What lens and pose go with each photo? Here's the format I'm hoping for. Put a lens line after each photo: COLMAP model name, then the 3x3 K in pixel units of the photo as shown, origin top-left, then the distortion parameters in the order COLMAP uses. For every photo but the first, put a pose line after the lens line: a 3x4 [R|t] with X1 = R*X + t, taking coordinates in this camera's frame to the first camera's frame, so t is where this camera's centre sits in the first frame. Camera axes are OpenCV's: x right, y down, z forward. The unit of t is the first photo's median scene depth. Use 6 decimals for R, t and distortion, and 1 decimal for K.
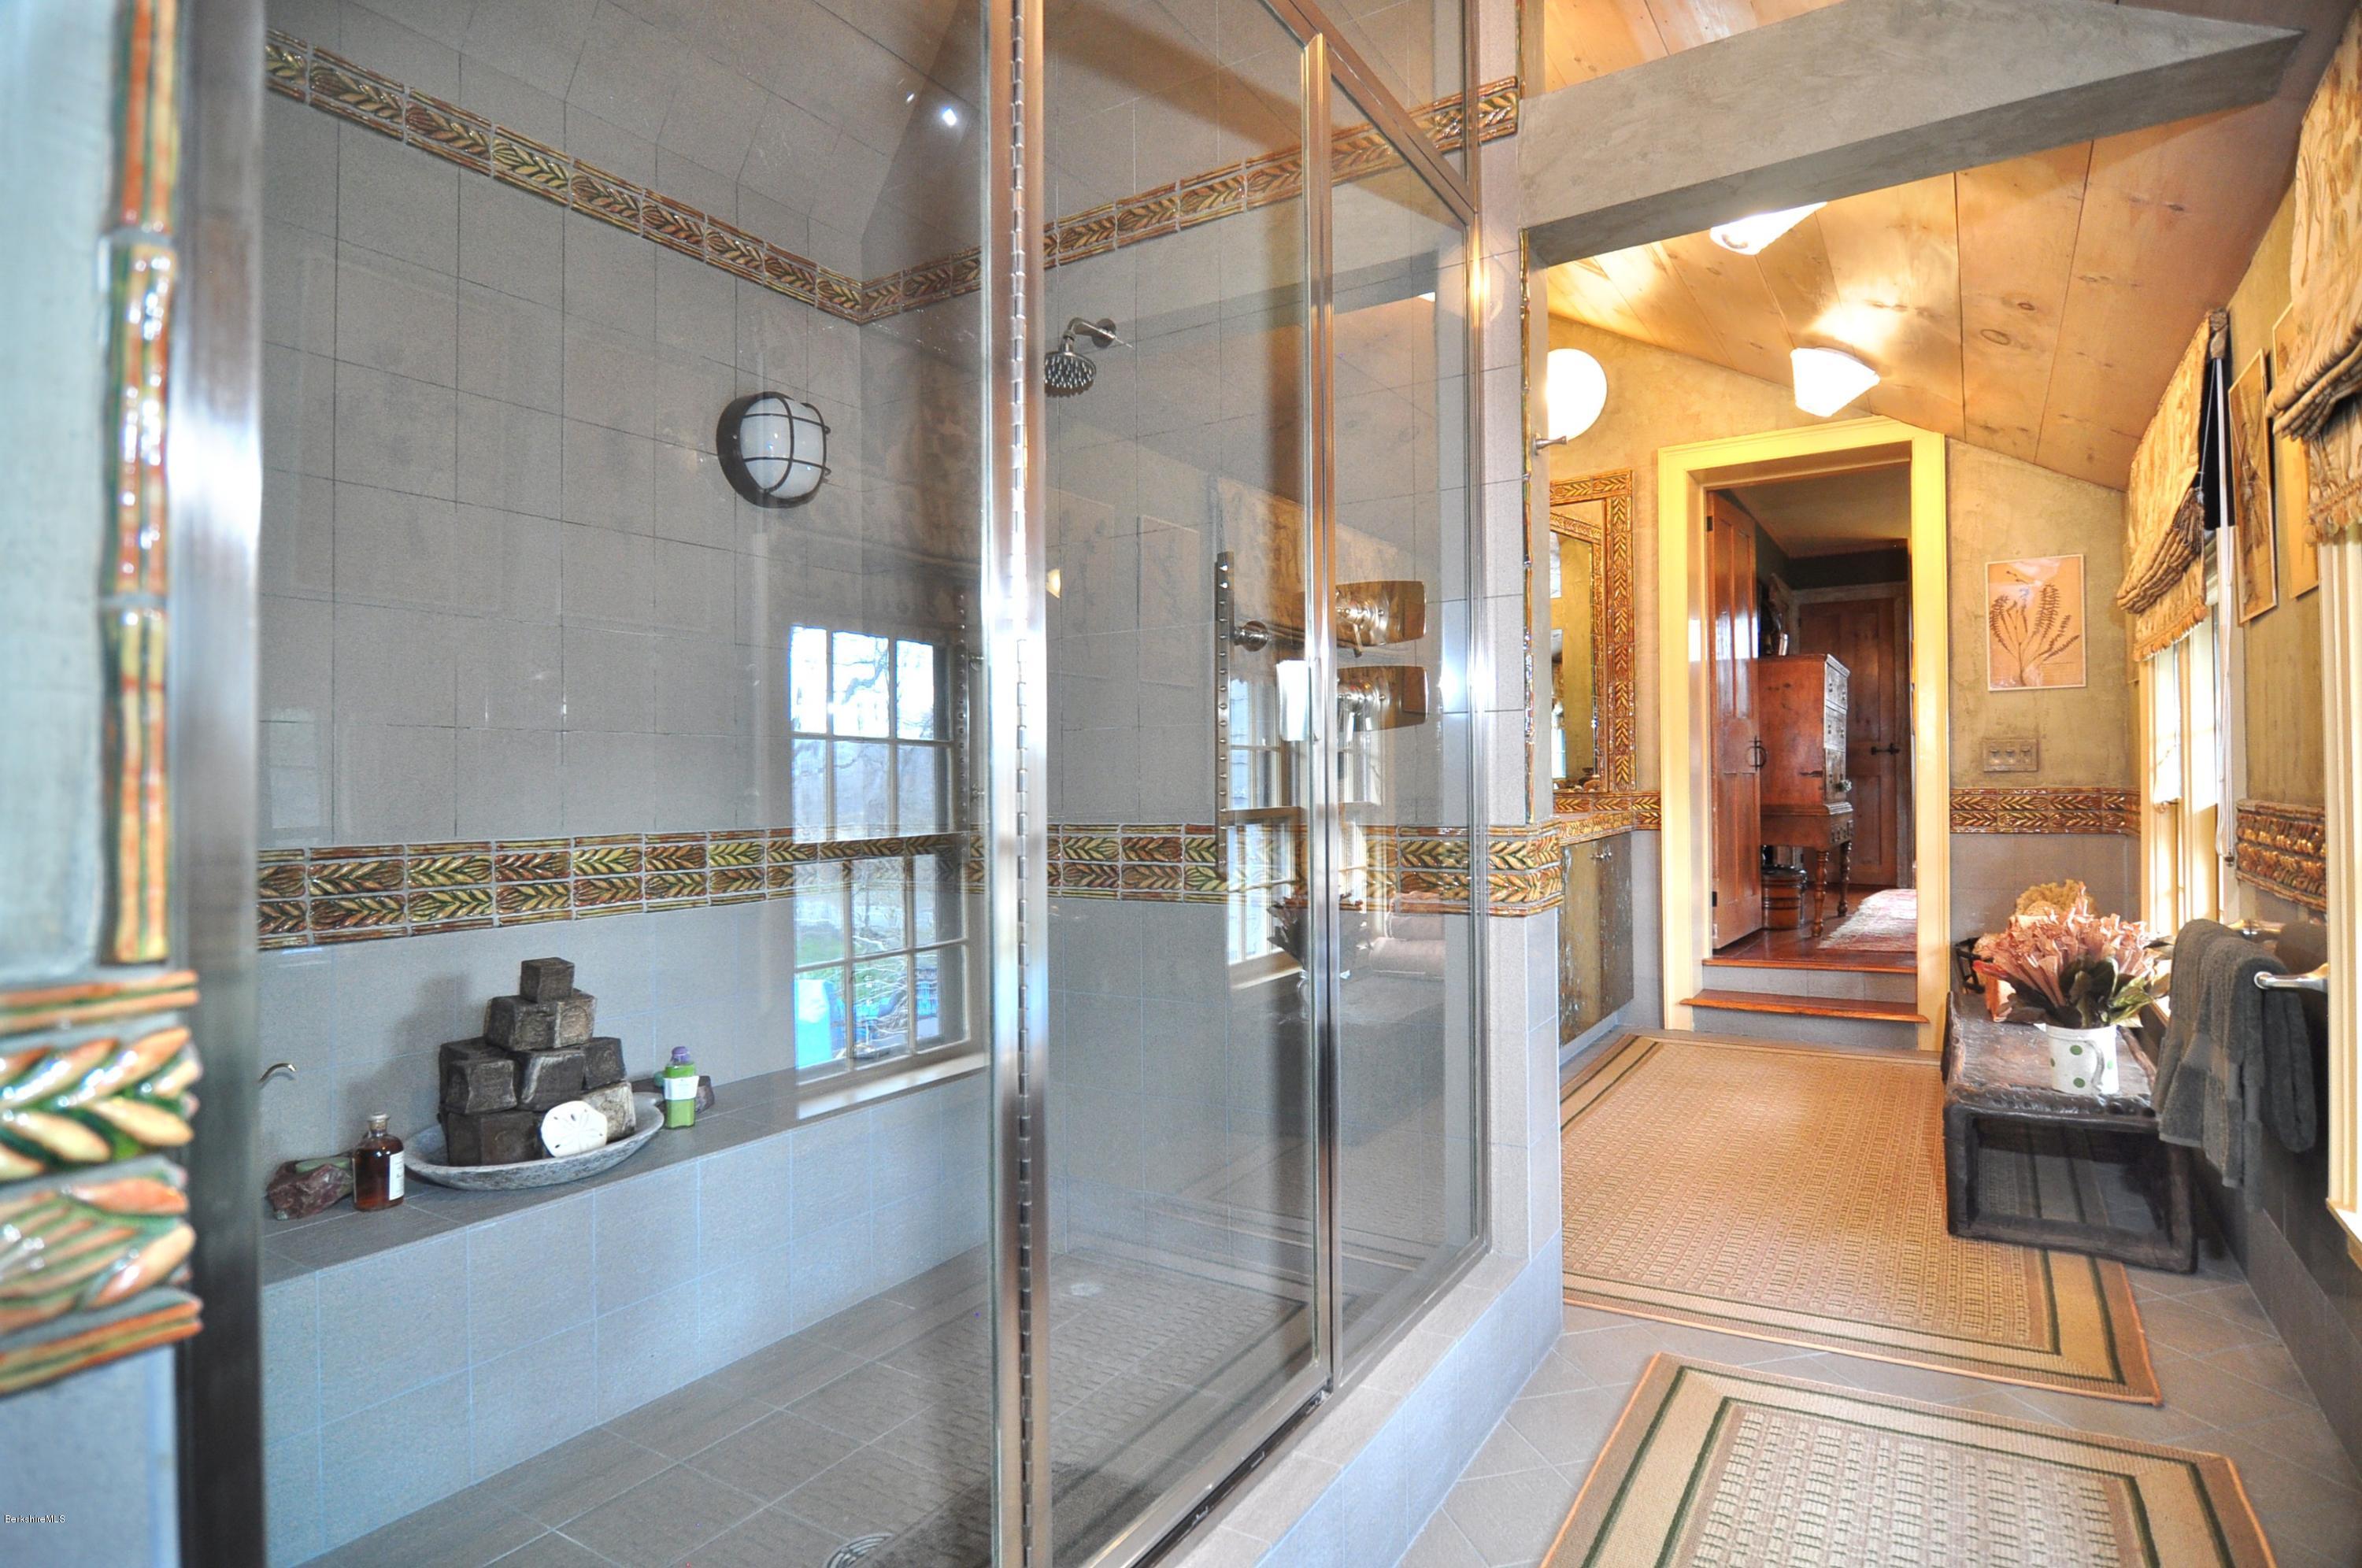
lens RADIAL K [[1272.6, 0, 1193.0], [0, 1272.6, 737.5], [0, 0, 1]] dist [-0.003736, -0.003801]
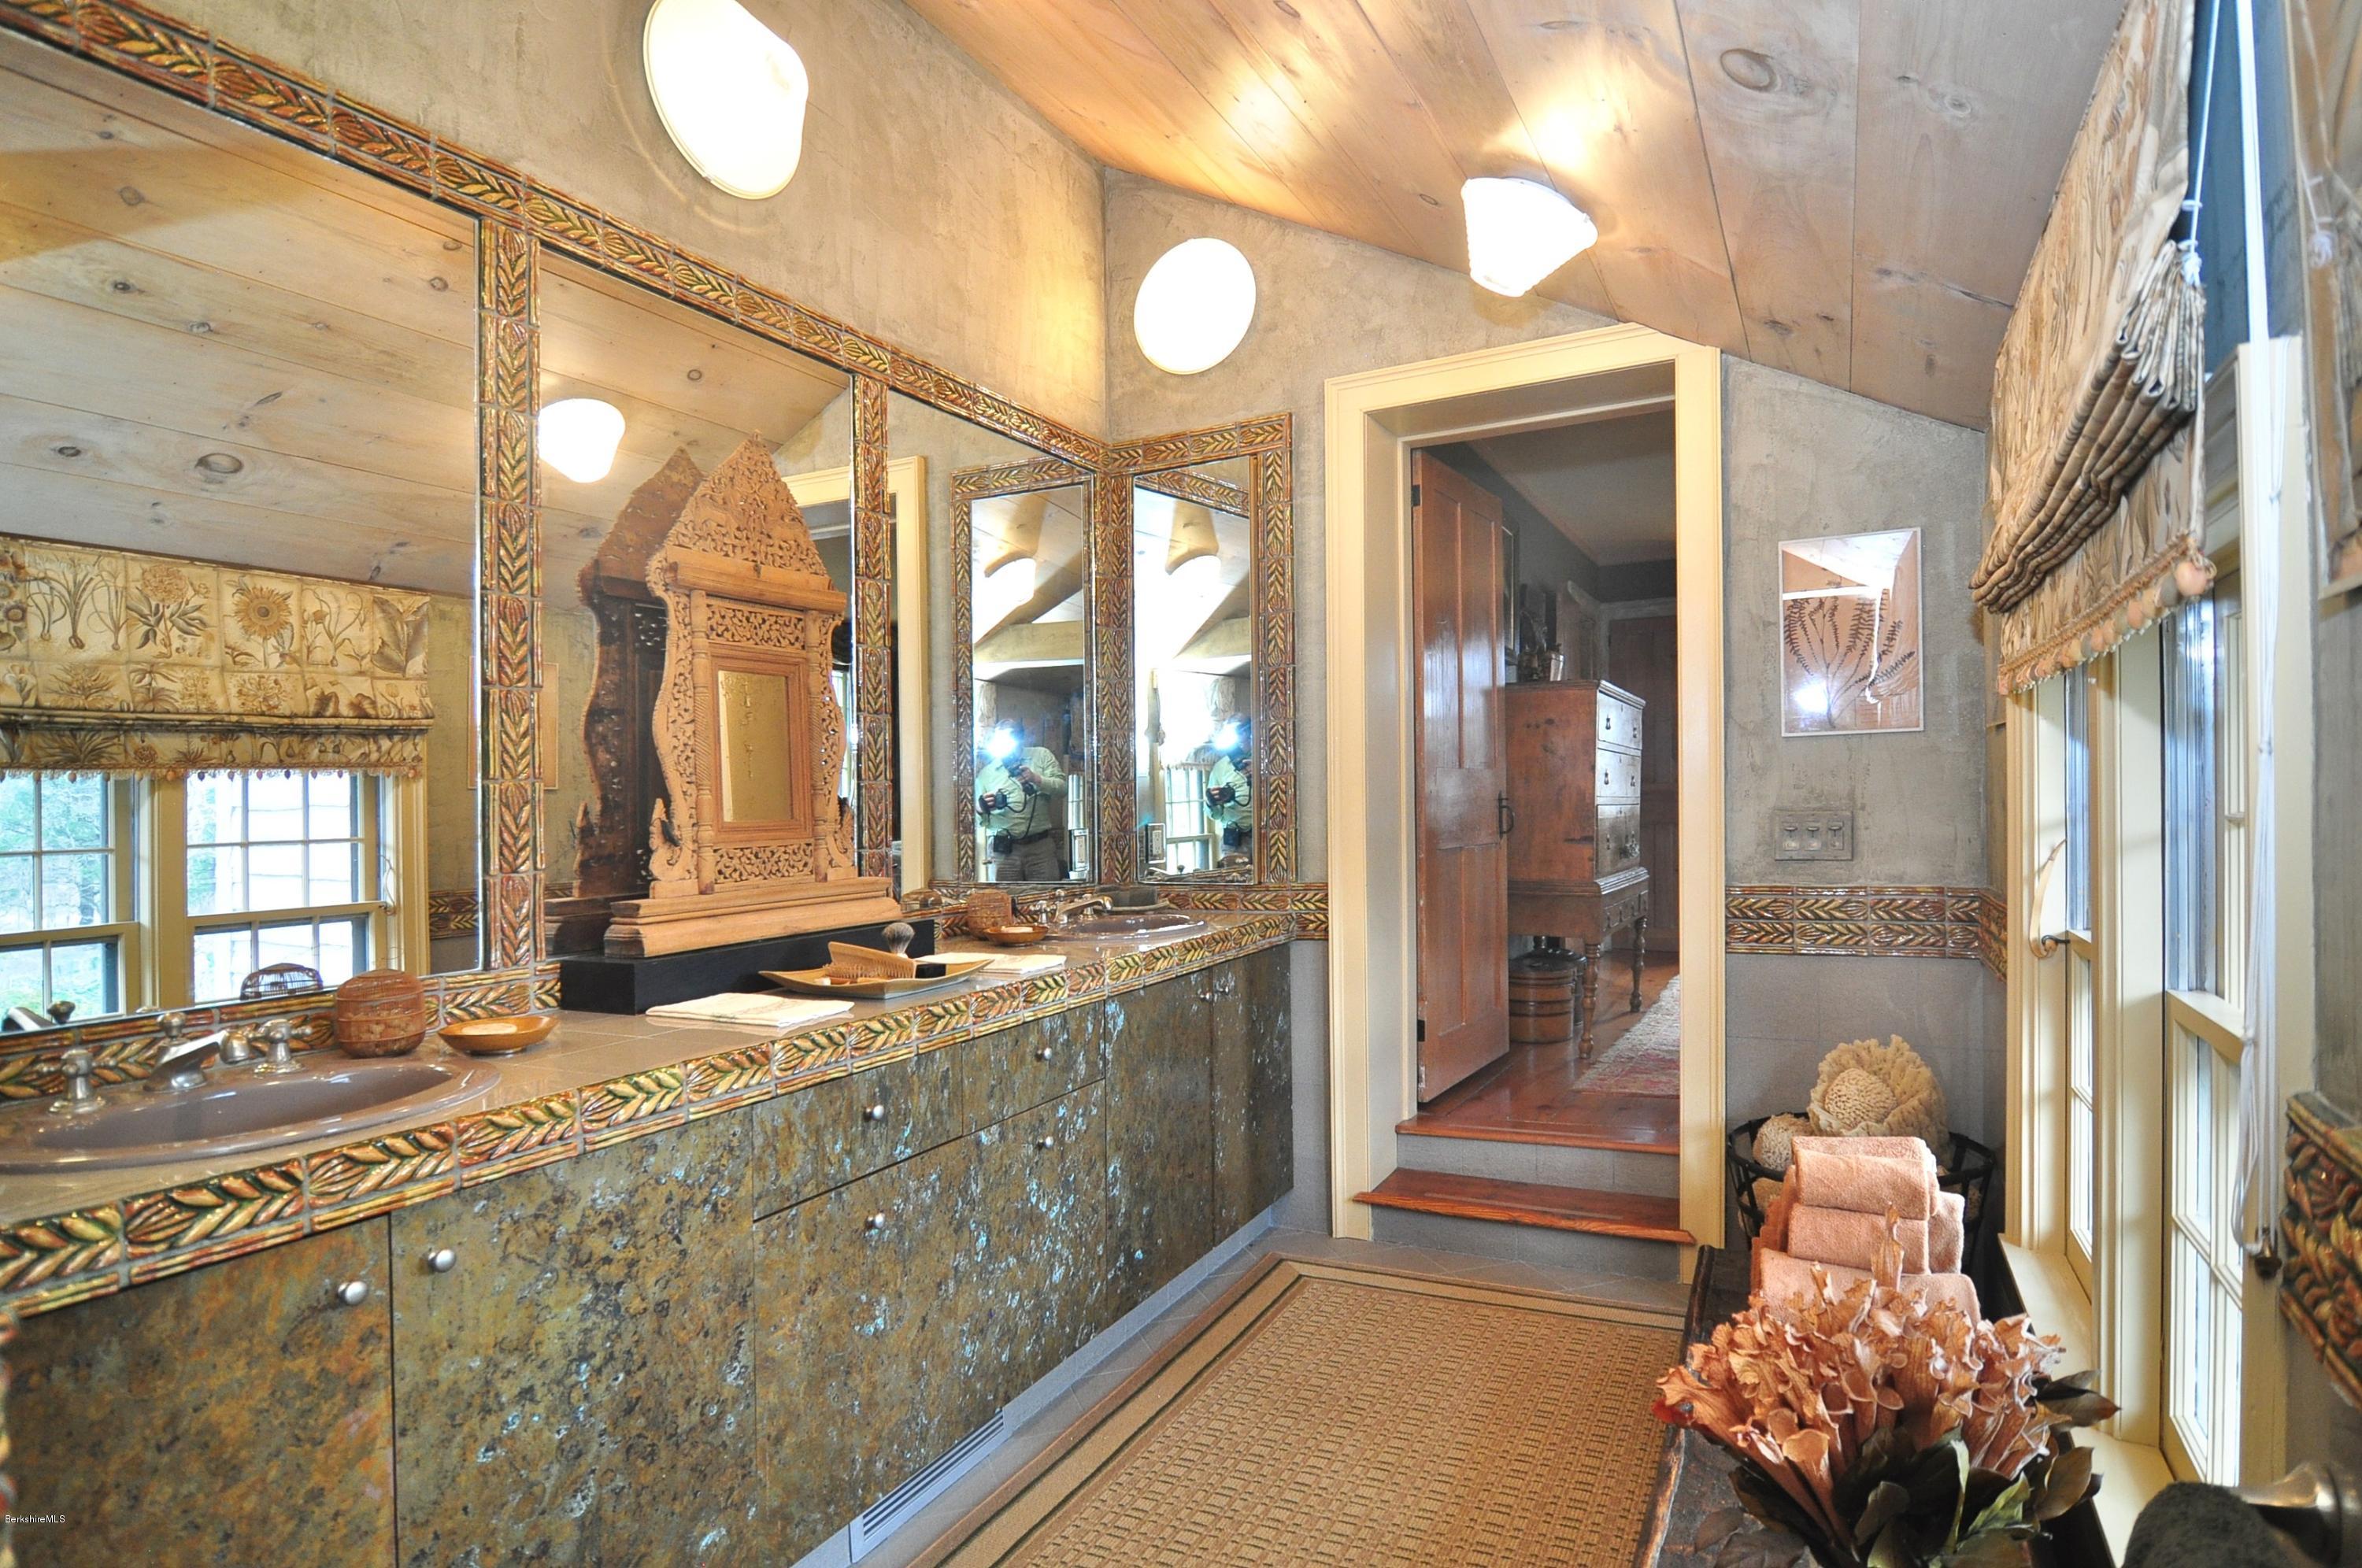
lens RADIAL K [[1272.6, 0, 1180.0], [0, 1272.6, 795.1], [0, 0, 1]] dist [-0.003736, -0.003801]
pose [[0.997057, -0.014676, 0.075248, 0.260731], [0.012730, 0.999574, 0.026277, -0.027563], [-0.075602, -0.025242, 0.996819, 0.360299]]
